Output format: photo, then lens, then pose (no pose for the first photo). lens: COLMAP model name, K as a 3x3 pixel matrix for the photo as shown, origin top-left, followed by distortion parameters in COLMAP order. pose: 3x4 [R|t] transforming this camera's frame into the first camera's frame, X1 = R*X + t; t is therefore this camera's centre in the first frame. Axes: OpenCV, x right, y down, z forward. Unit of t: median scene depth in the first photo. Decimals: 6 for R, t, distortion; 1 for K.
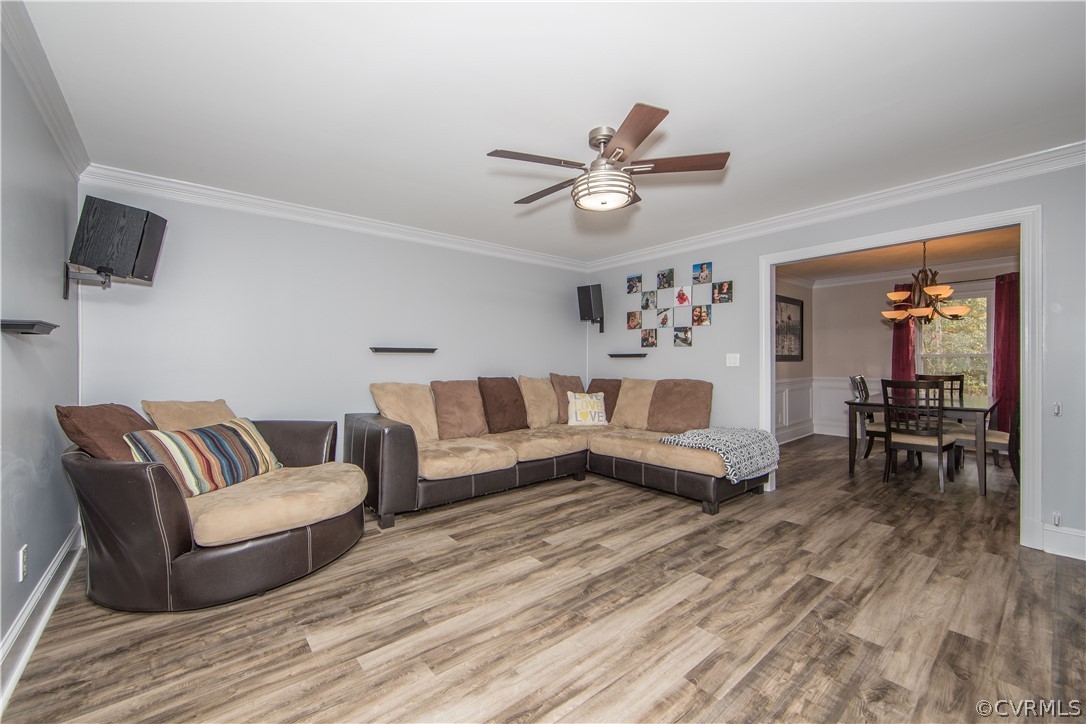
lens RADIAL K [[436.4, 0, 535.4], [0, 436.4, 368.4], [0, 0, 1]] dist [-0.015250, 0.002277]
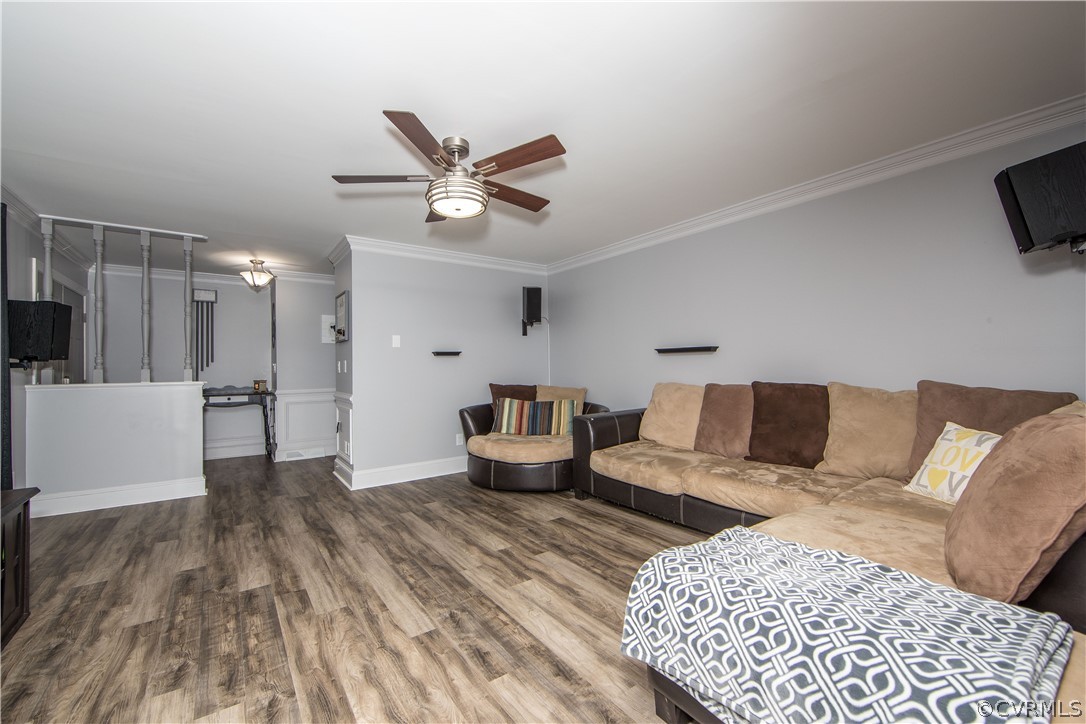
lens RADIAL K [[436.4, 0, 536.7], [0, 436.4, 364.6], [0, 0, 1]] dist [-0.015250, 0.002277]
pose [[-0.055620, 0.000197, -0.998452, 1.112574], [0.000400, 1.000000, 0.000175, -0.015704], [0.998452, -0.000389, -0.055621, 1.188483]]
